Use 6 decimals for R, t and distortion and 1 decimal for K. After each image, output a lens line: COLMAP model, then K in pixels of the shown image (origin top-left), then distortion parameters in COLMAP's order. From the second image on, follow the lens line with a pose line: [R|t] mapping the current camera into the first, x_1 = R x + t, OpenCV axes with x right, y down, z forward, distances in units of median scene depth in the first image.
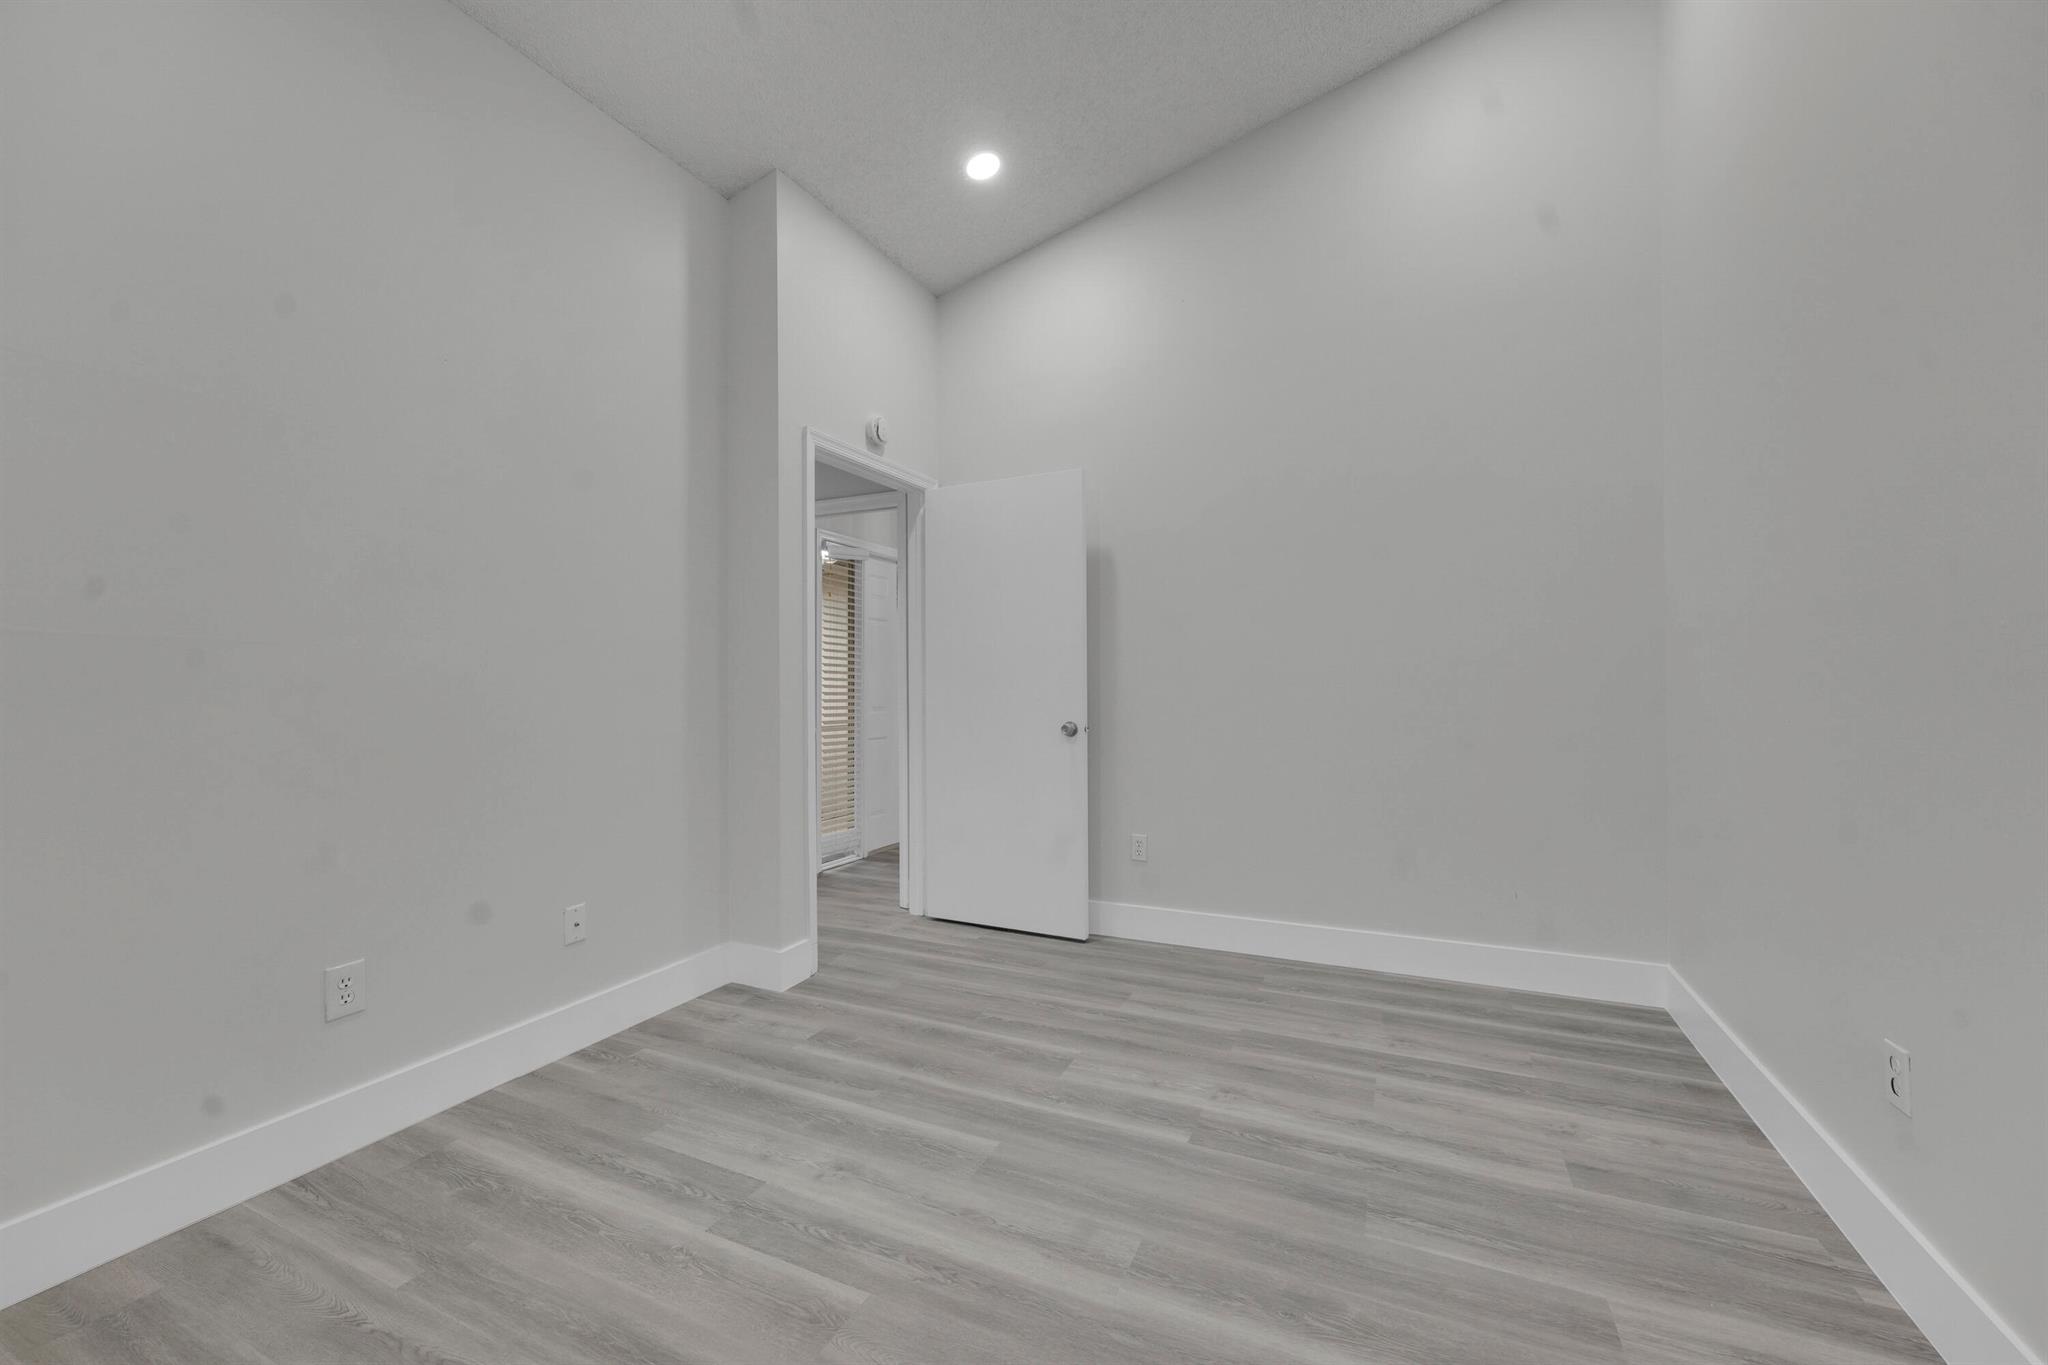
lens RADIAL K [[814.6, 0, 1023.1], [0, 814.6, 686.7], [0, 0, 1]] dist [0.000815, 0.000150]
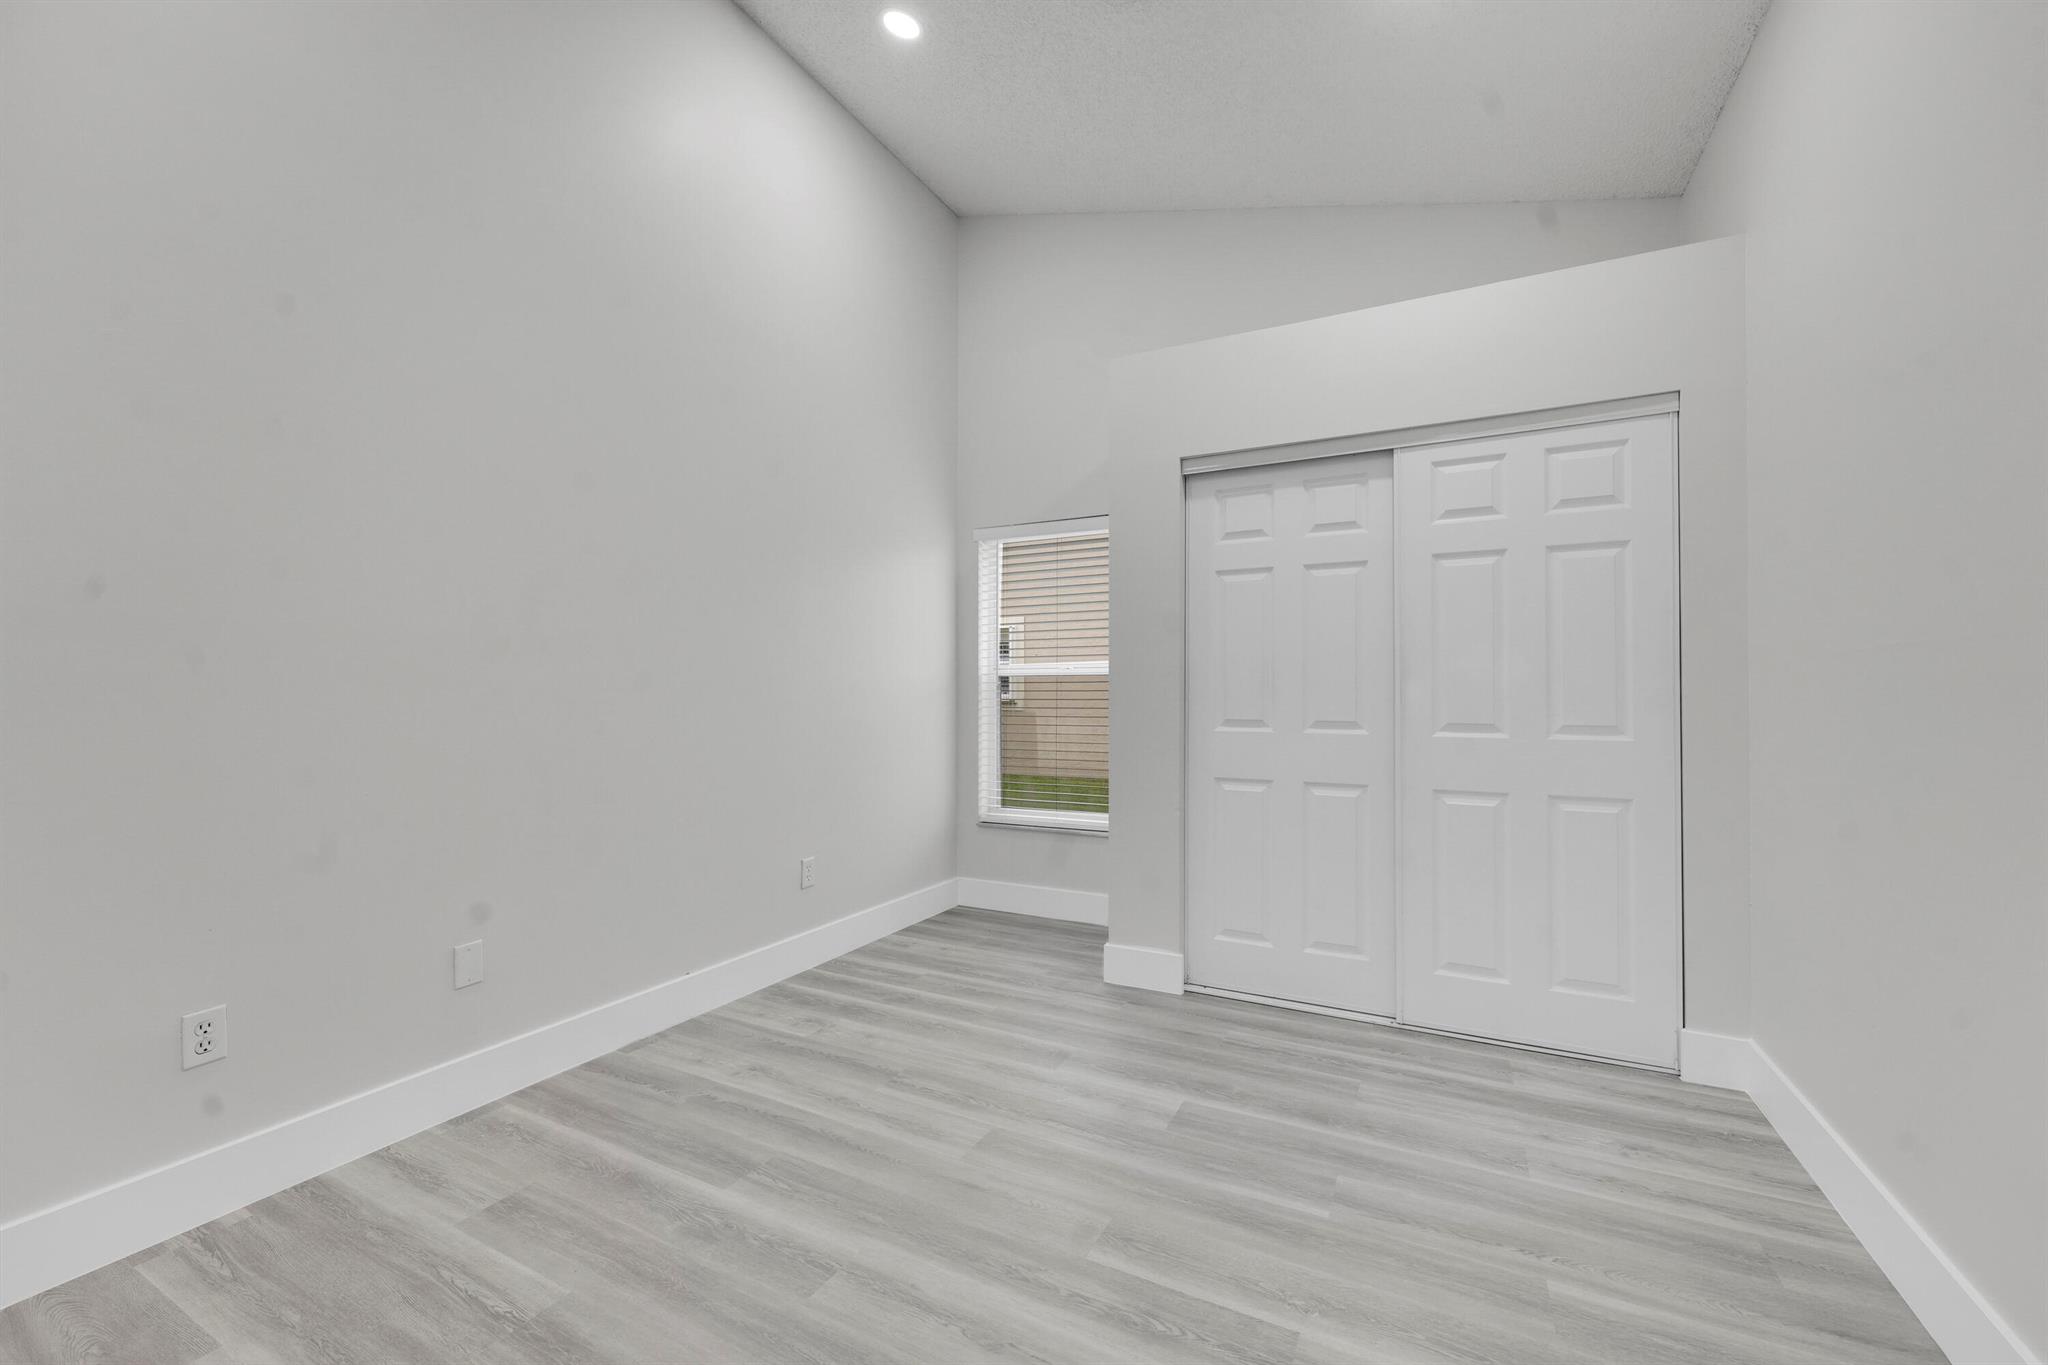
lens RADIAL K [[814.6, 0, 1024.0], [0, 814.6, 689.9], [0, 0, 1]] dist [0.000815, 0.000150]
pose [[-0.998971, 0.006032, 0.044957, -0.151154], [0.005381, 0.999879, -0.014585, 0.000668], [-0.045040, -0.014328, -0.998882, 1.996799]]
